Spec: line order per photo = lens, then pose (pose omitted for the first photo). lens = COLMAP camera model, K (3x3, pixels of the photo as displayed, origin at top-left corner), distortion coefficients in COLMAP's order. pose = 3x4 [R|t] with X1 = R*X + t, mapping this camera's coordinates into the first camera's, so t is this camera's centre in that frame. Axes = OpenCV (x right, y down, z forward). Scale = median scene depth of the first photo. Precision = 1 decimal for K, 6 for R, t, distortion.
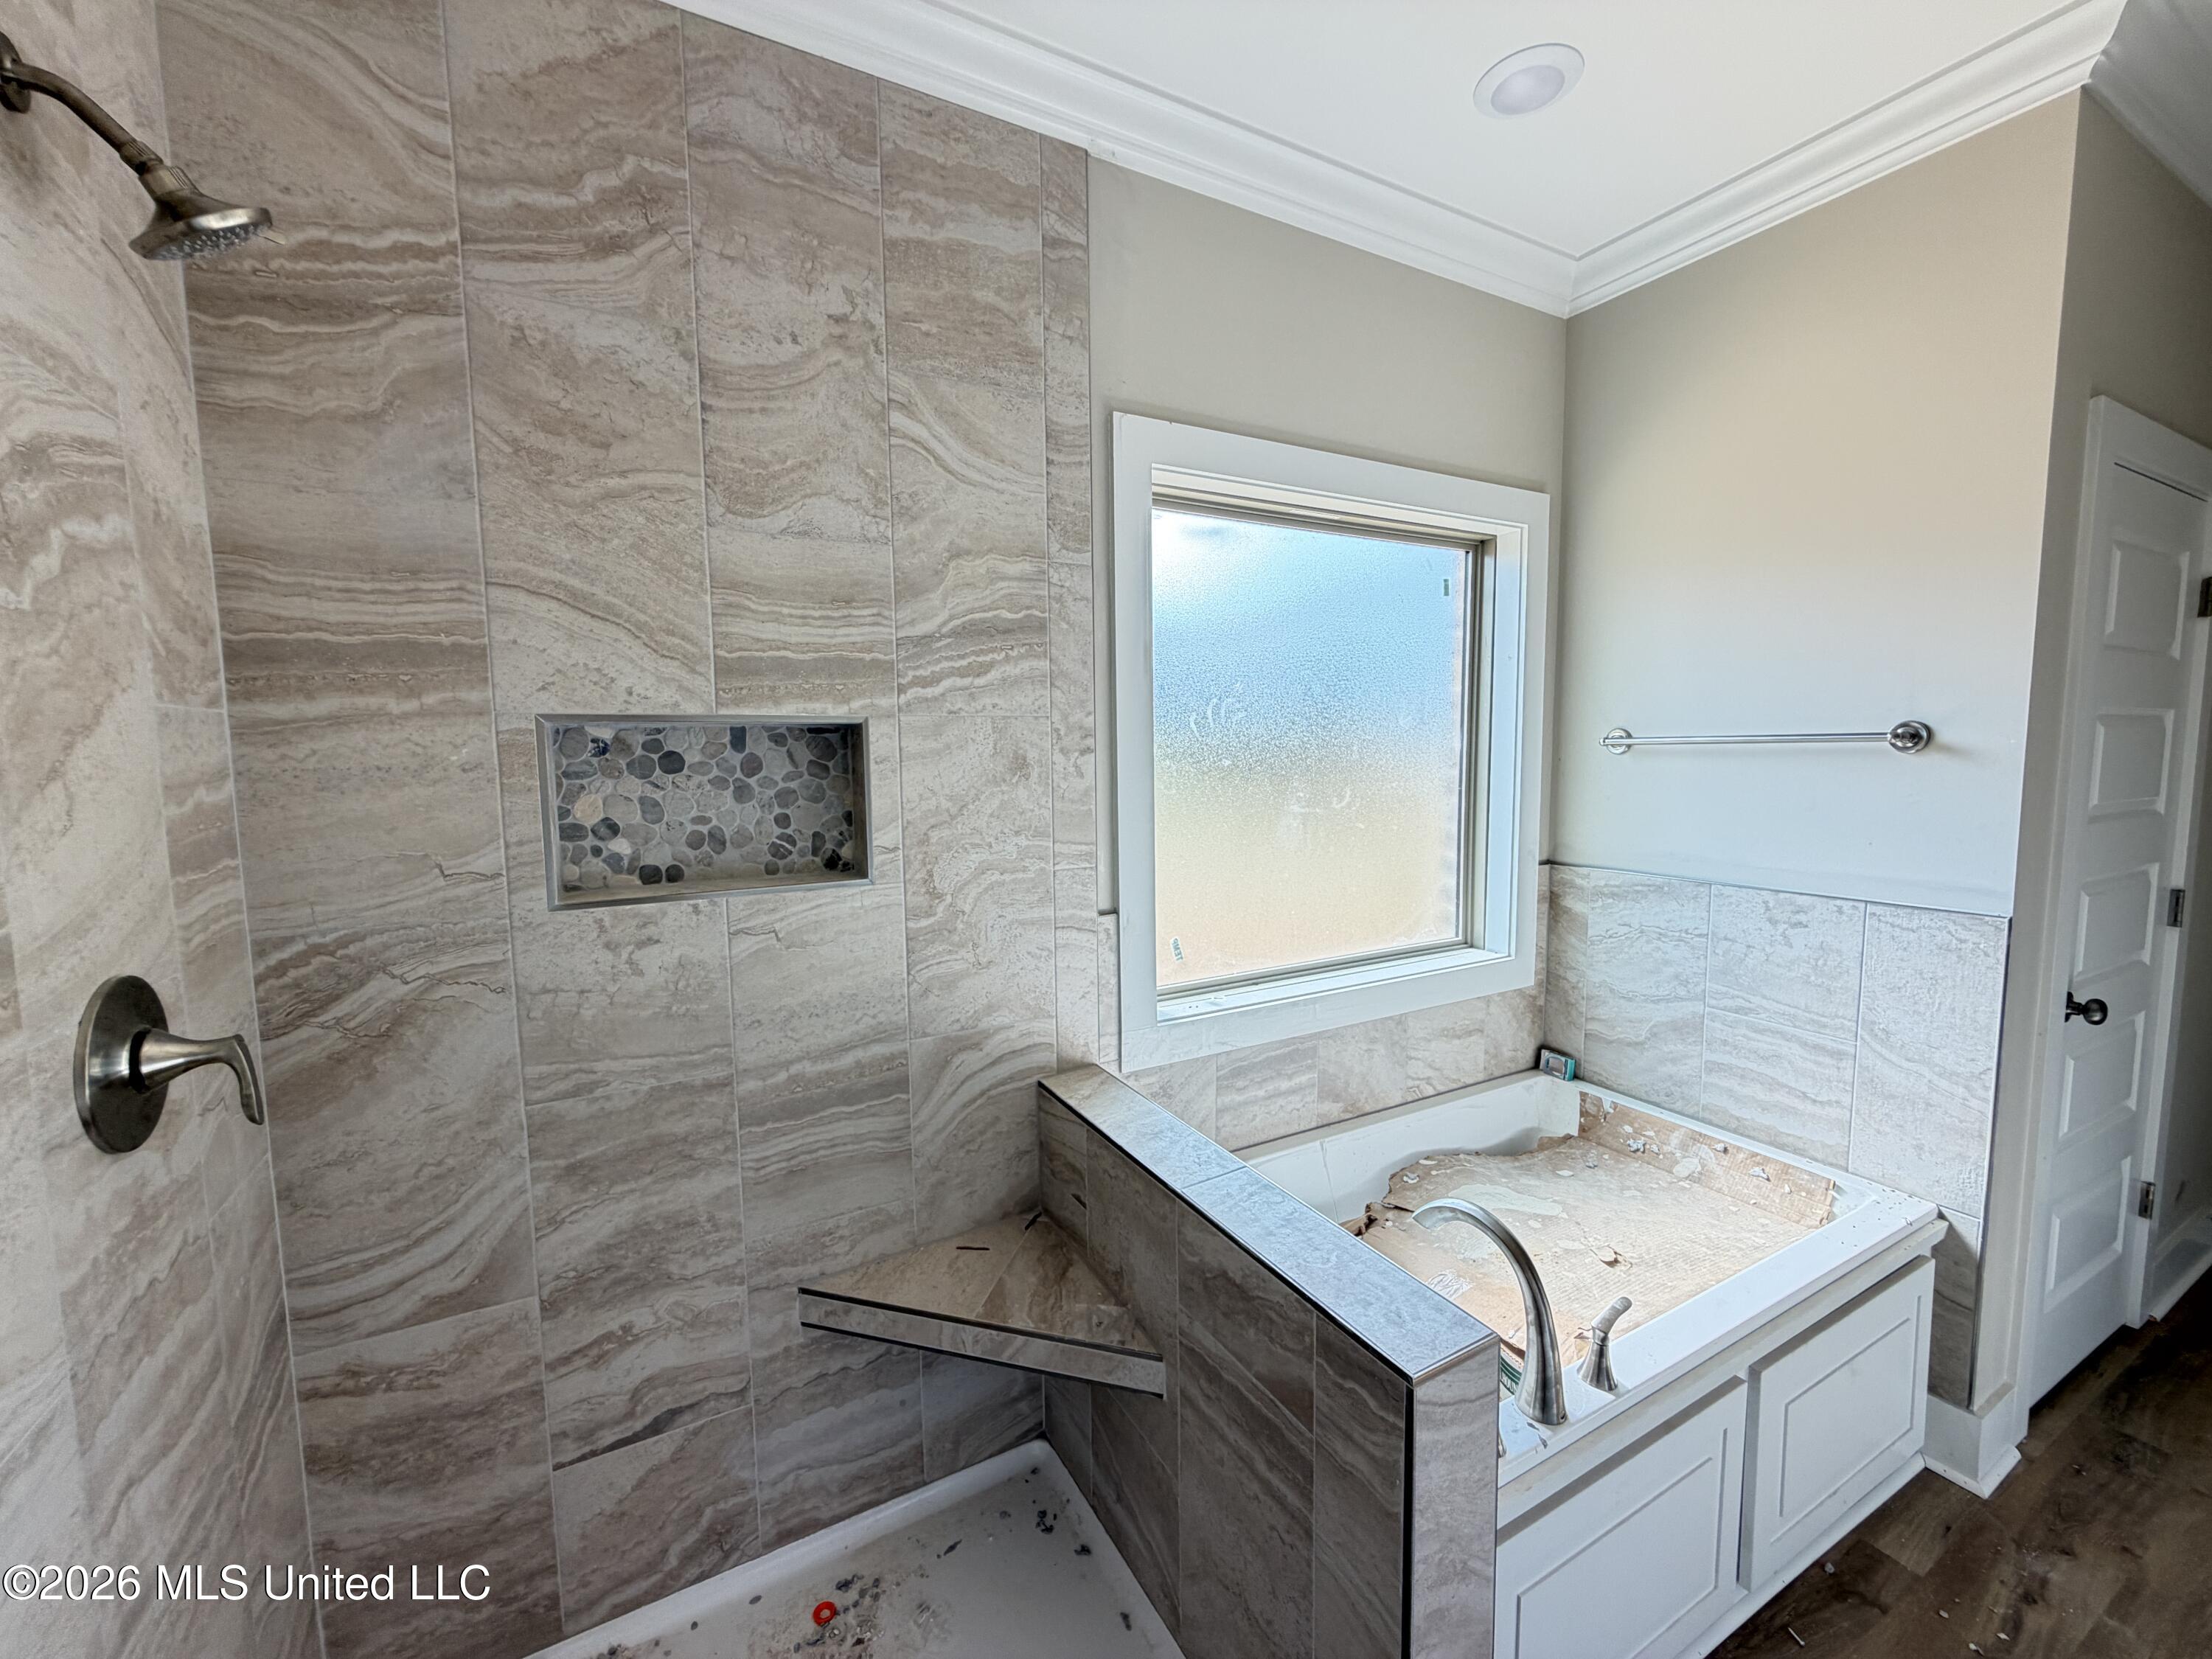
lens RADIAL K [[886.1, 0, 1099.8], [0, 886.1, 827.0], [0, 0, 1]] dist [-0.000616, 0.000262]
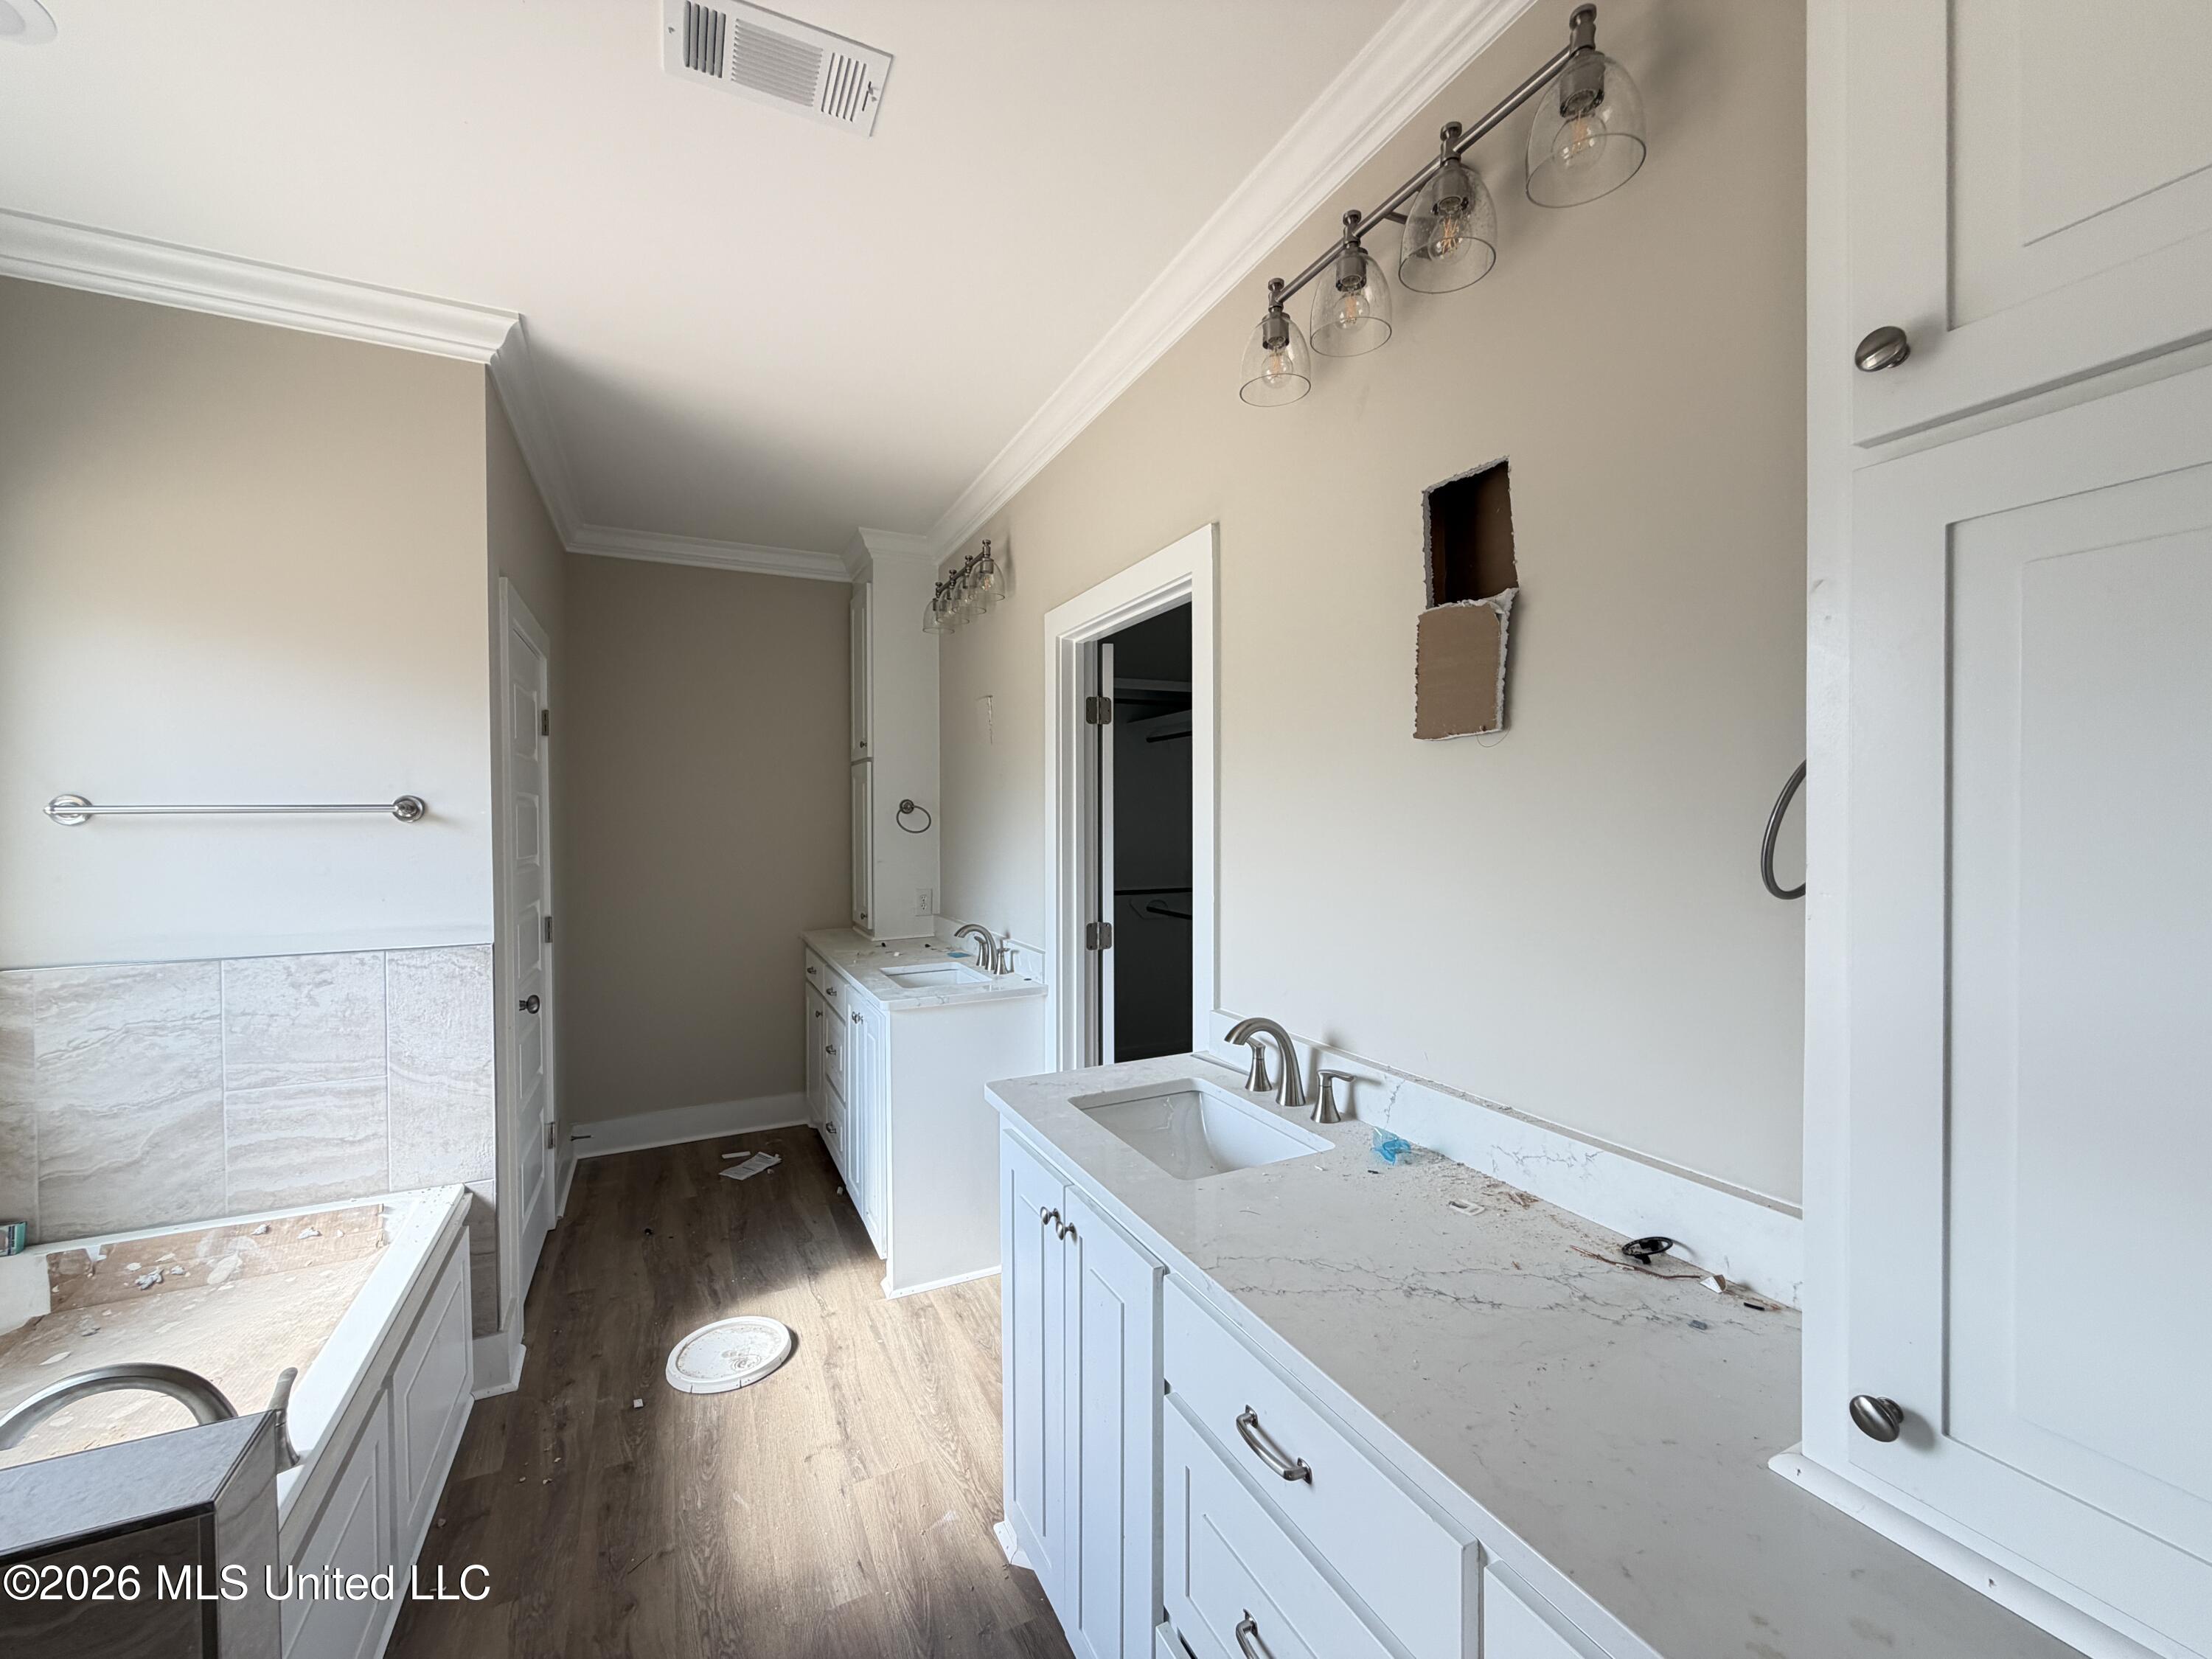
lens RADIAL K [[886.1, 0, 1092.5], [0, 886.1, 834.9], [0, 0, 1]] dist [-0.000616, 0.000262]
pose [[0.049158, -0.005689, 0.998775, -0.221470], [0.096548, 0.995328, 0.000917, 0.020724], [-0.994114, 0.096385, 0.049477, 0.010574]]
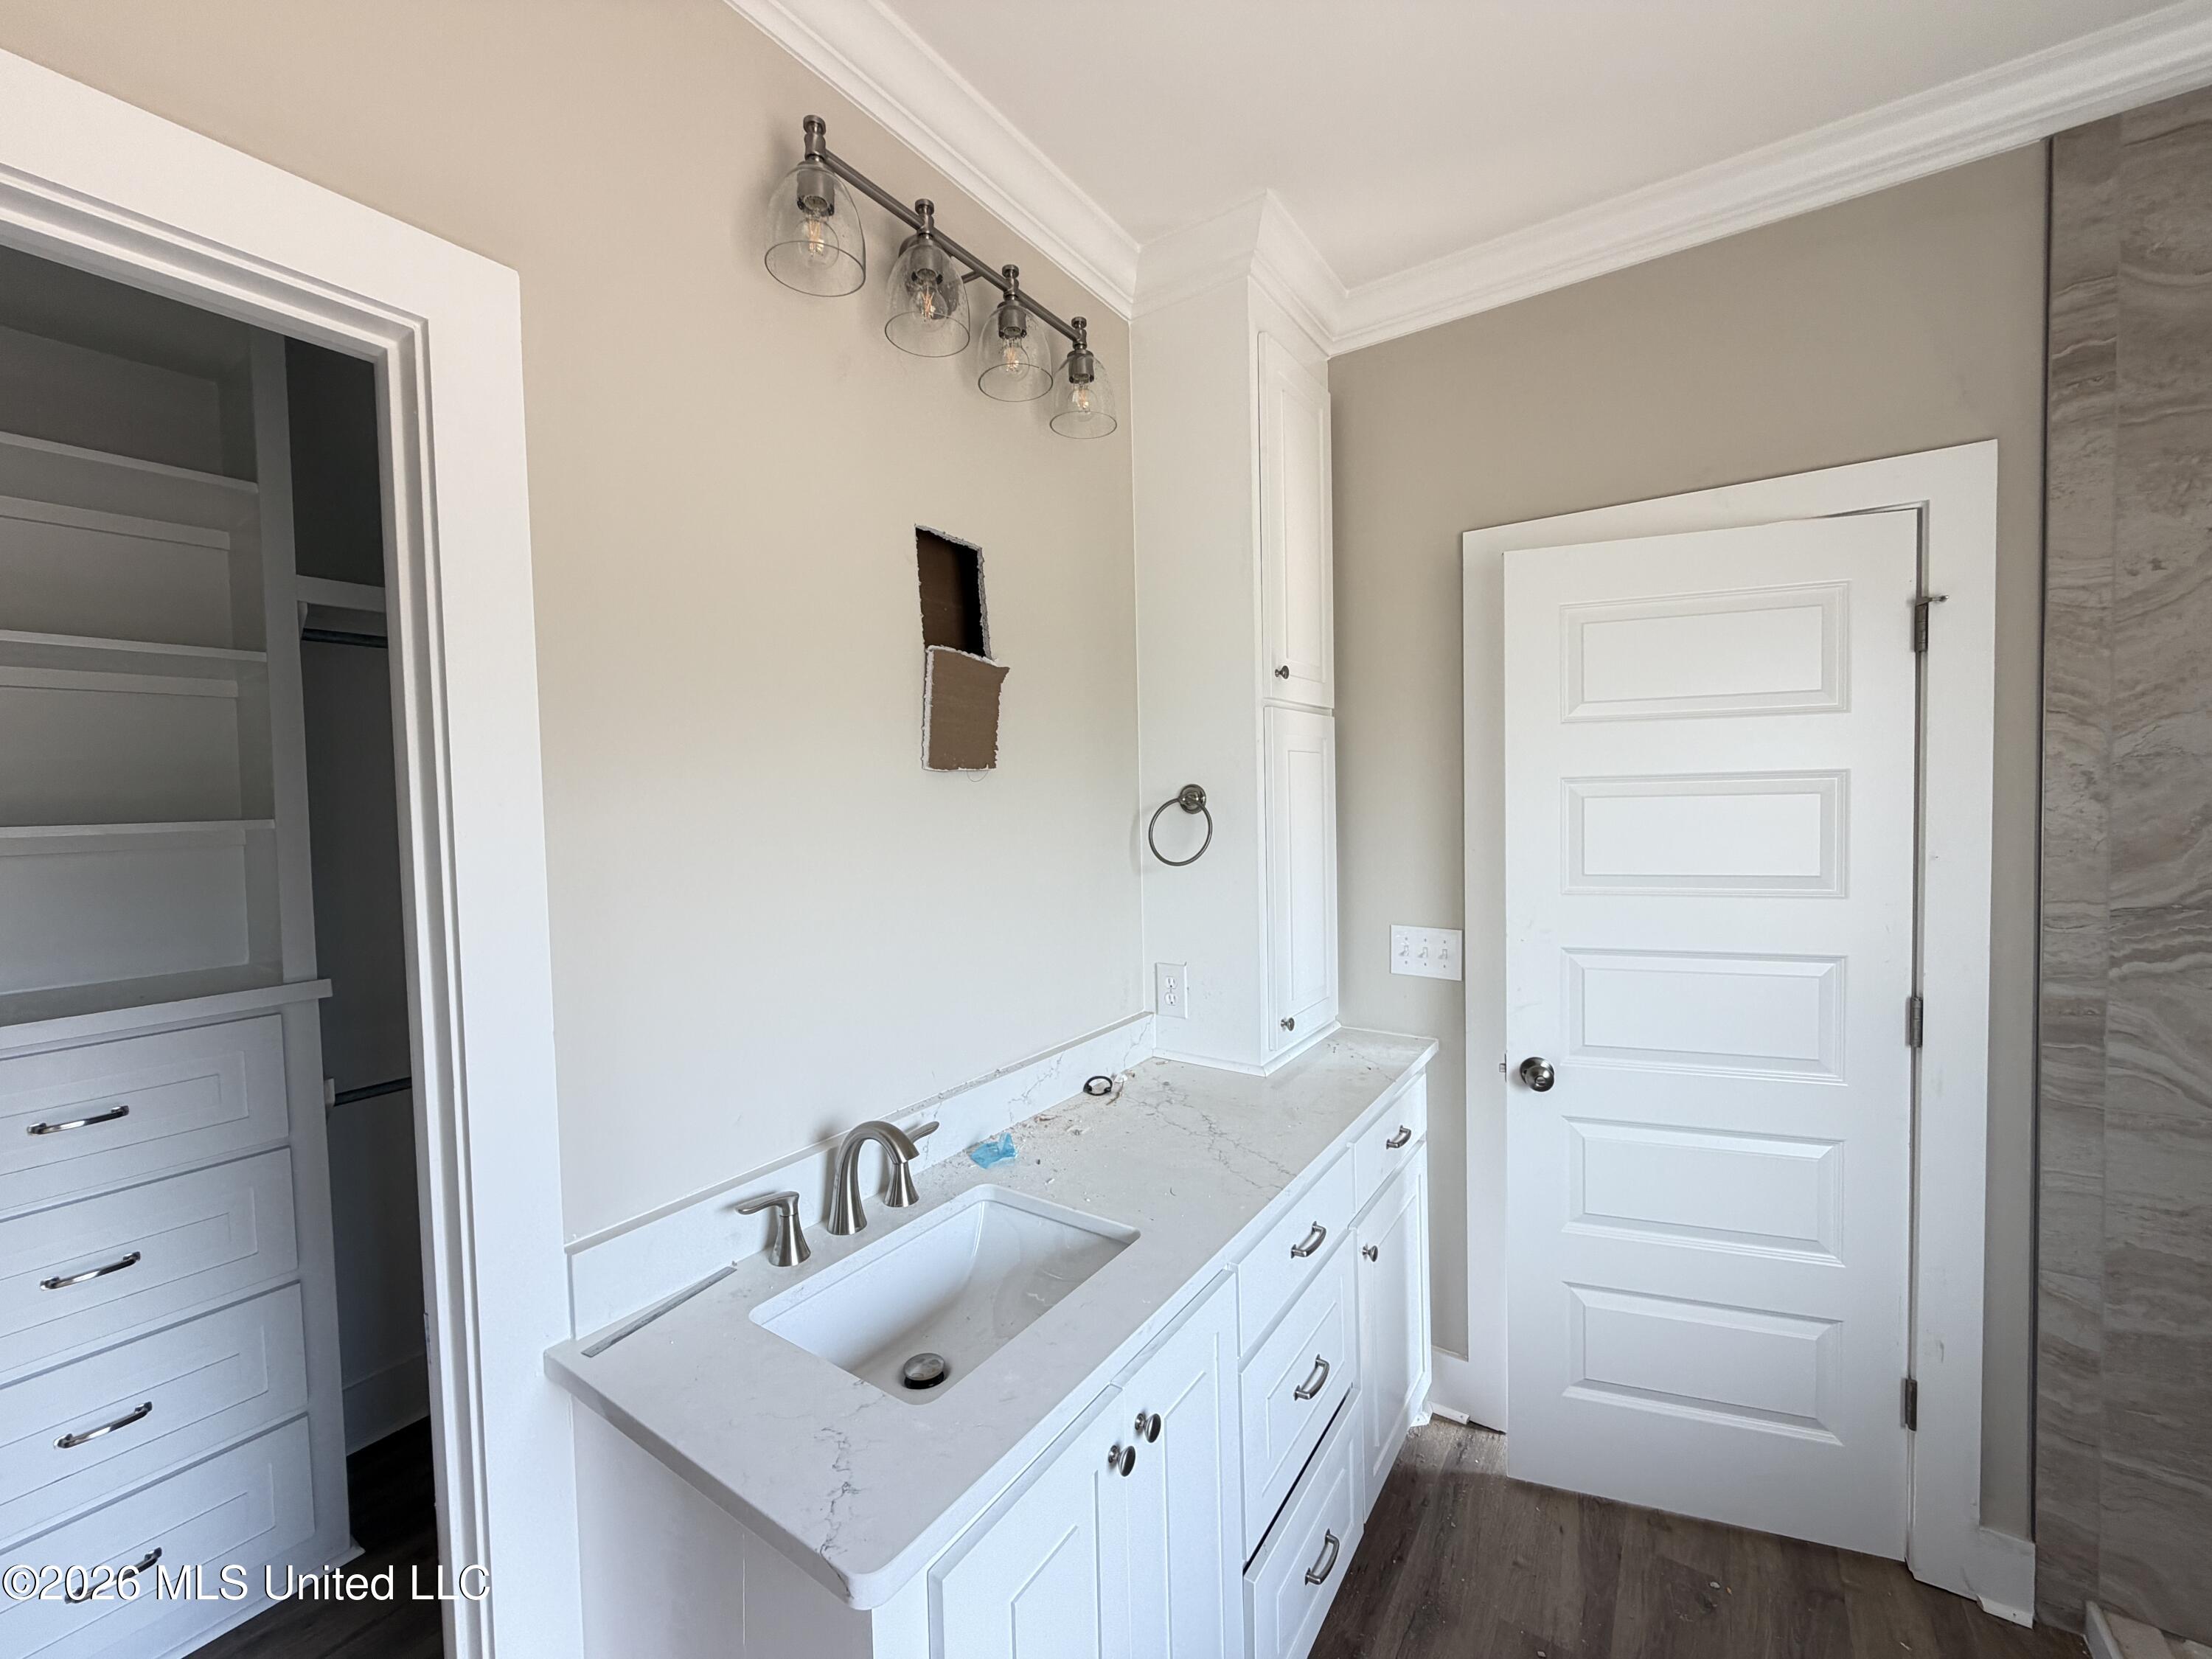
lens RADIAL K [[886.1, 0, 1107.1], [0, 886.1, 826.2], [0, 0, 1]] dist [-0.000616, 0.000262]
pose [[-0.886871, 0.061770, -0.457870, 2.165790], [0.004387, 0.992104, 0.125344, -0.219487], [0.461997, 0.109155, -0.880139, 1.247150]]
